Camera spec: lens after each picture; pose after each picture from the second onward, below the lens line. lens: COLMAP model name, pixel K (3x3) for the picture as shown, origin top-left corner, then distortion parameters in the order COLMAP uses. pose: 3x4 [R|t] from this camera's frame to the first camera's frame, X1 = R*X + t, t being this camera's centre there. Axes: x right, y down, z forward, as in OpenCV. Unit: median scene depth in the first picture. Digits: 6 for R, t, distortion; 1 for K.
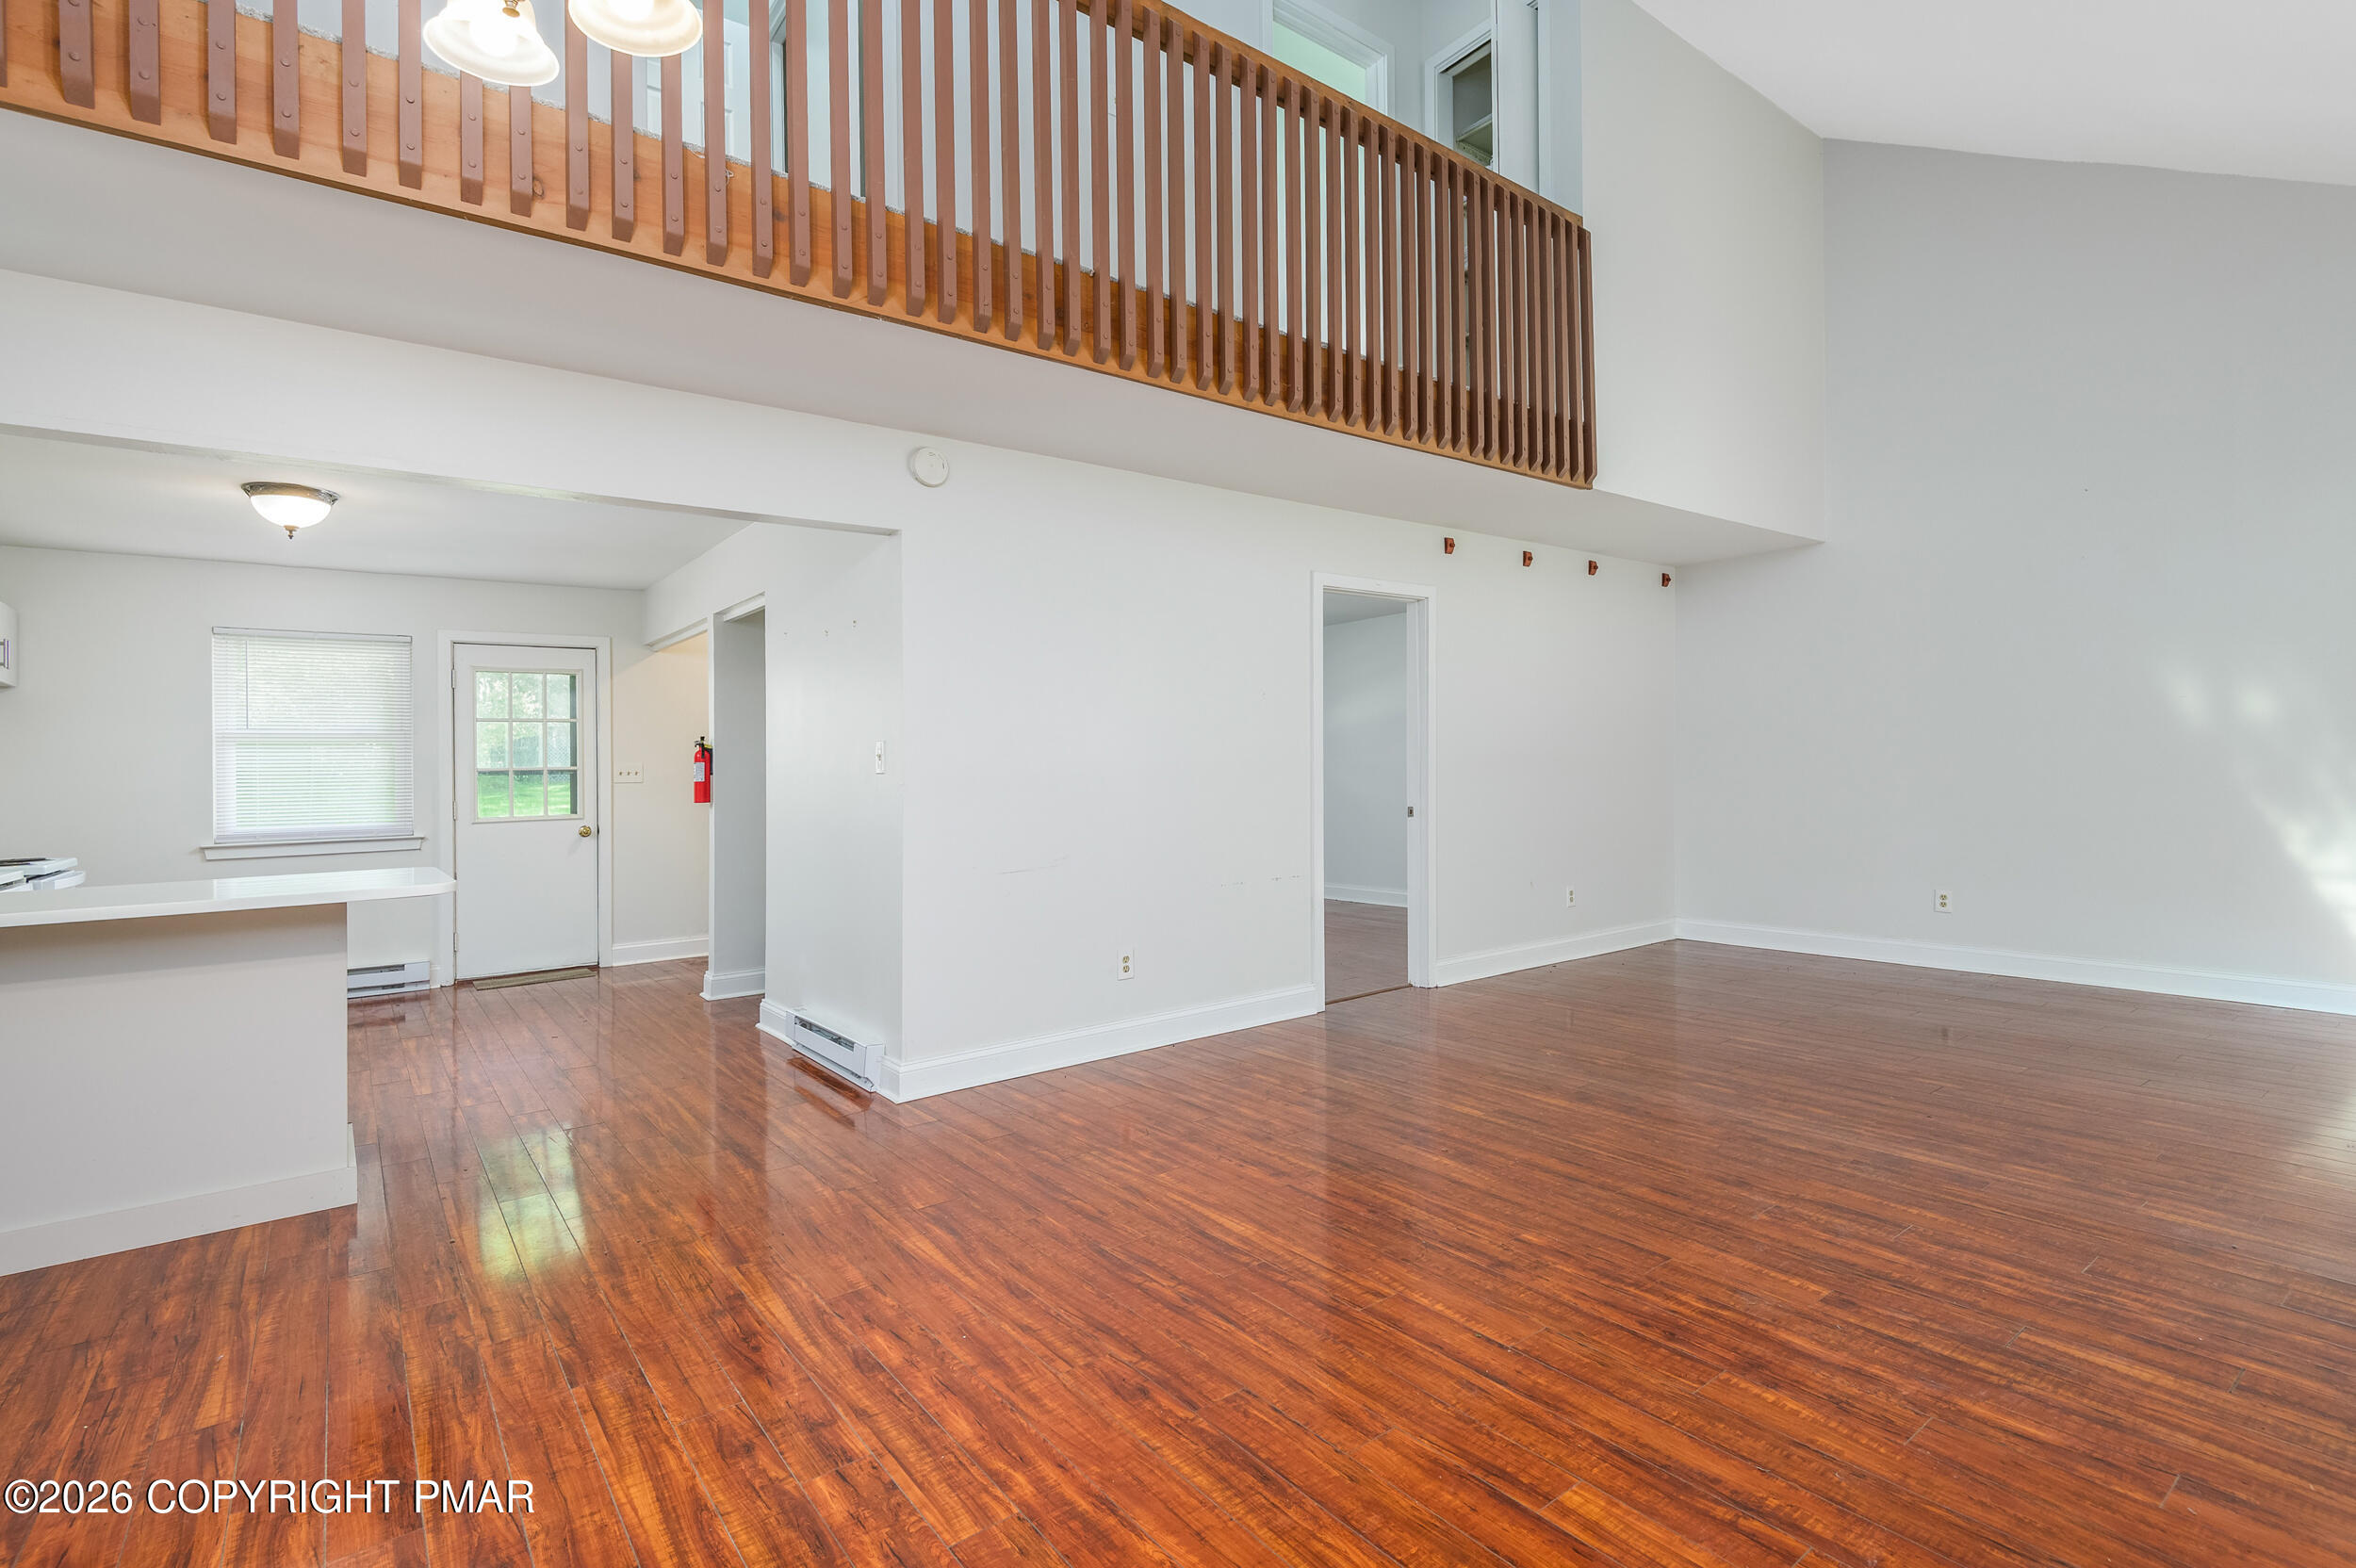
lens RADIAL K [[1097.4, 0, 1187.3], [0, 1097.4, 735.9], [0, 0, 1]] dist [0.015419, -0.005840]
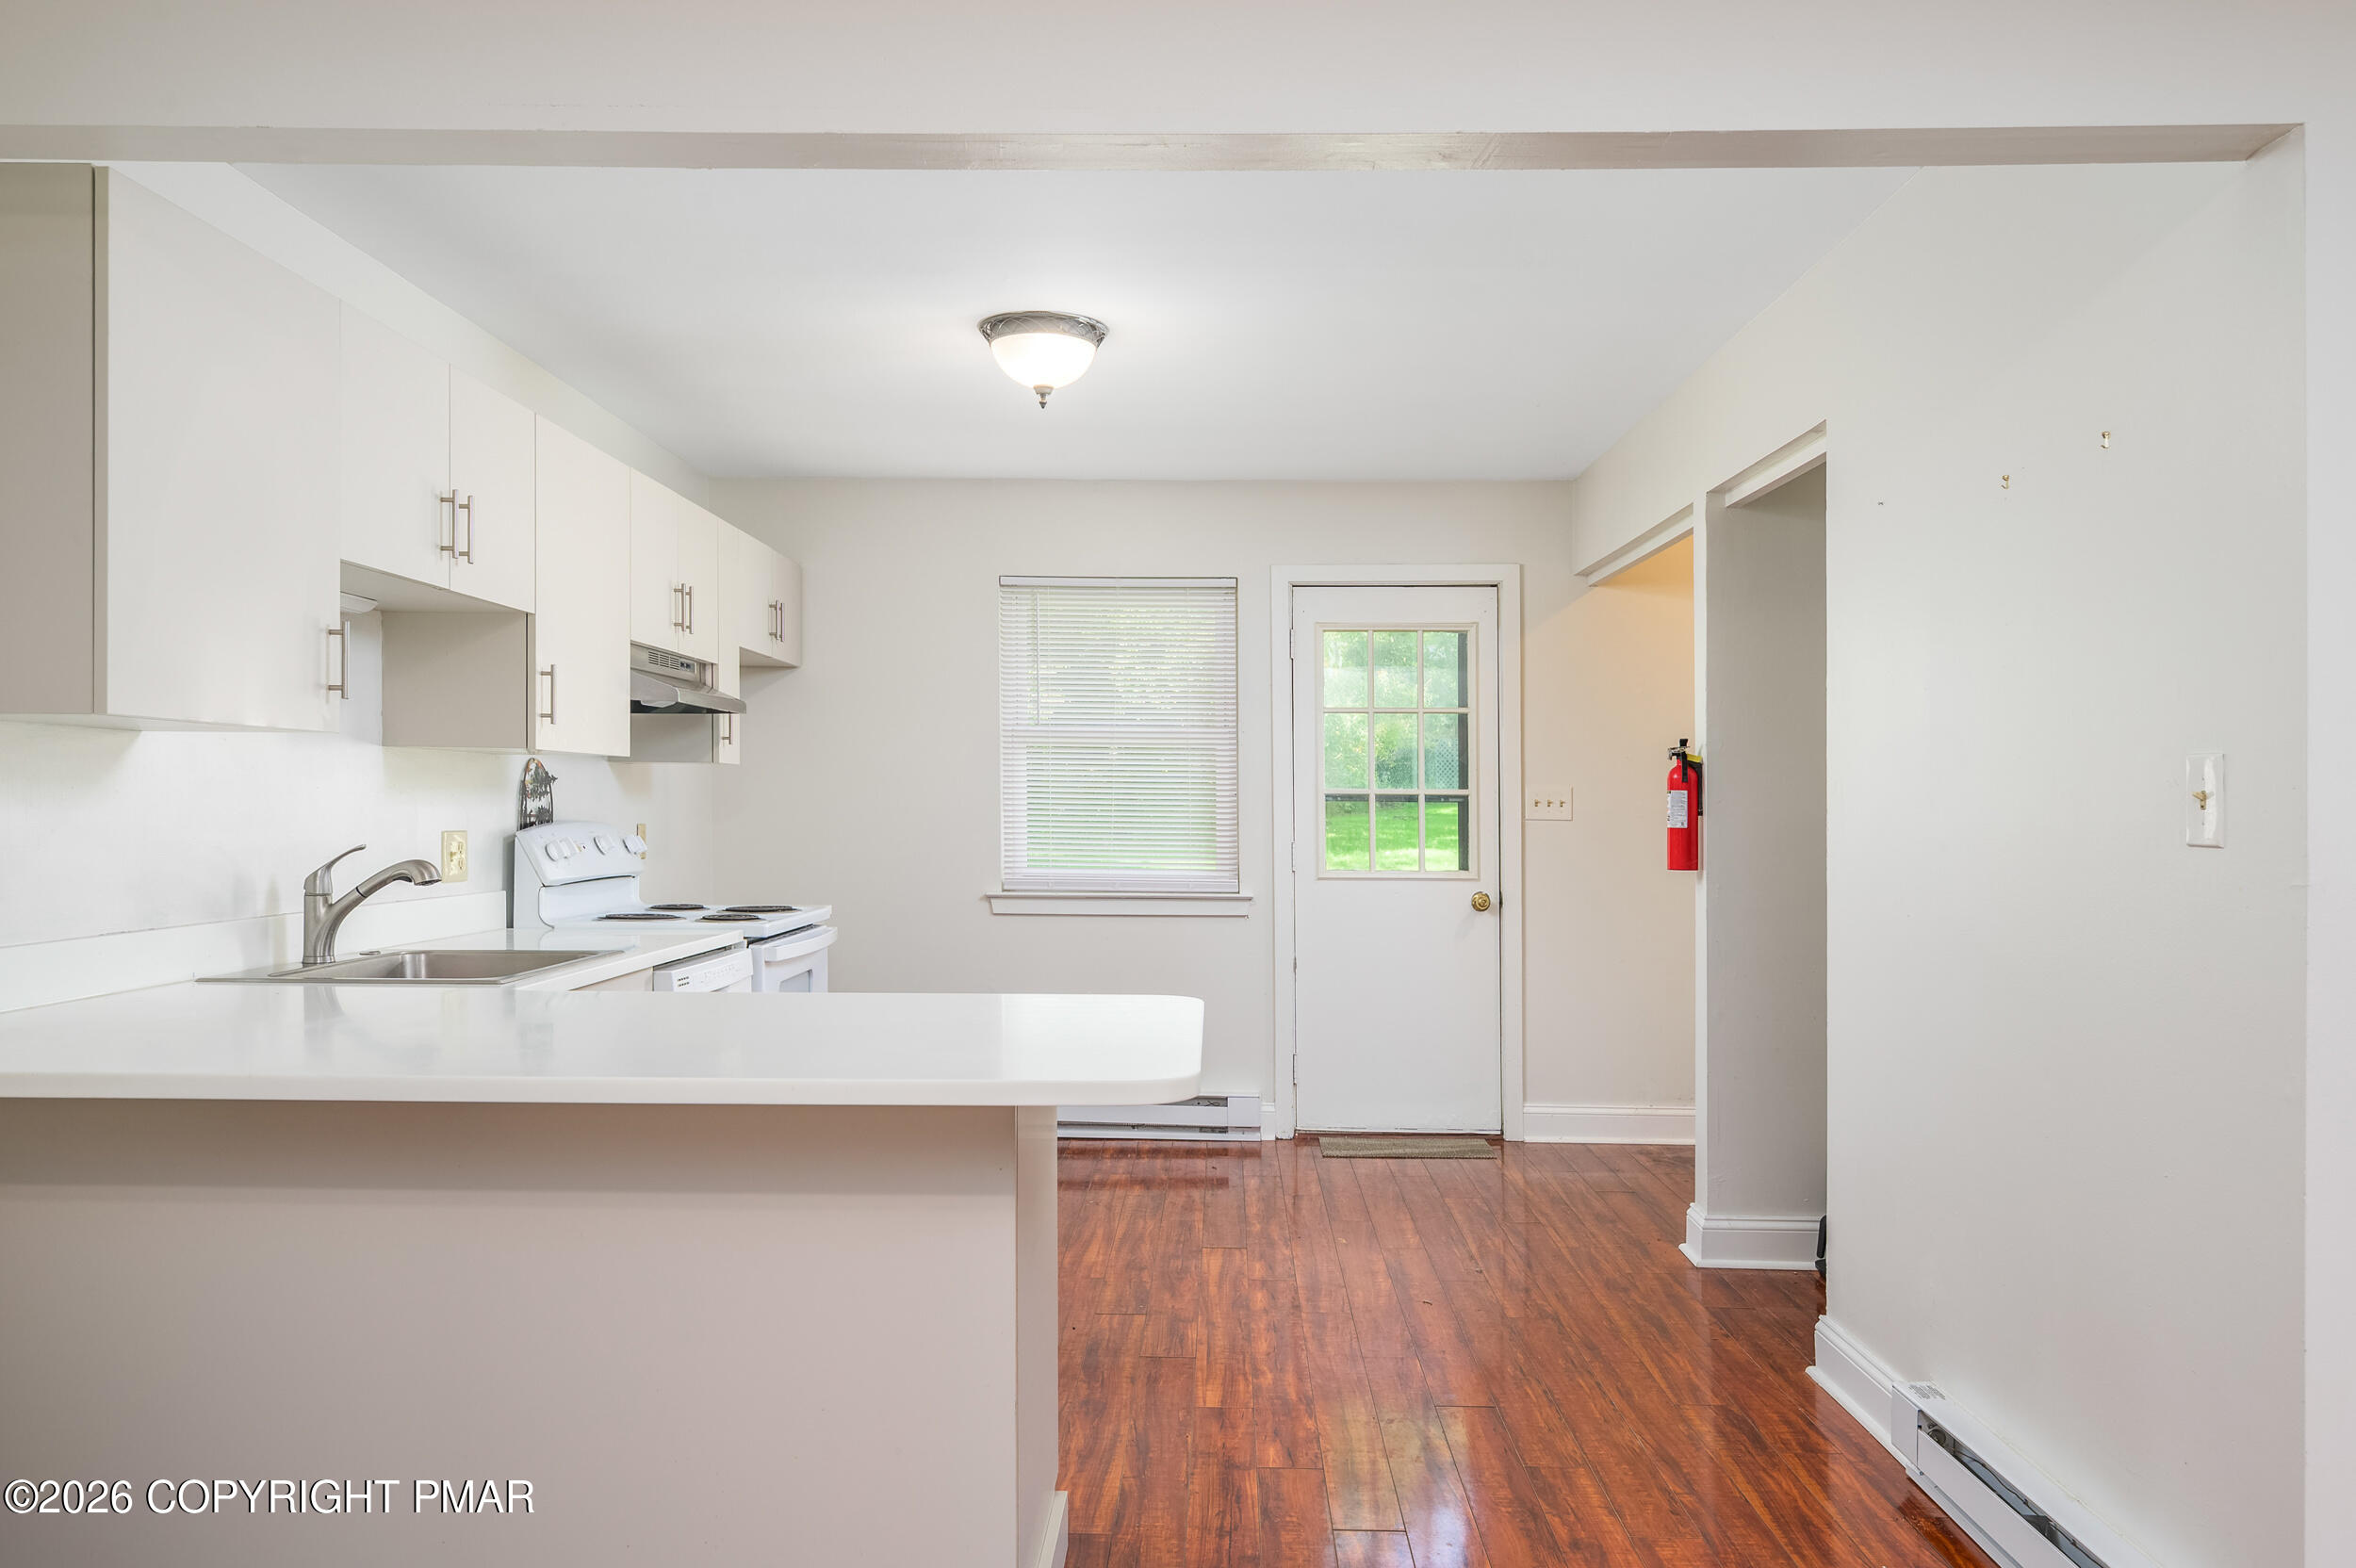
lens RADIAL K [[1690.6, 0, 1163.2], [0, 1690.6, 794.9], [0, 0, 1]] dist [0.051923, -0.038375]
pose [[0.766823, 0.024949, -0.641373, -0.125552], [-0.003268, 0.999383, 0.034968, -0.000125], [0.641850, -0.024718, 0.766432, 0.253271]]
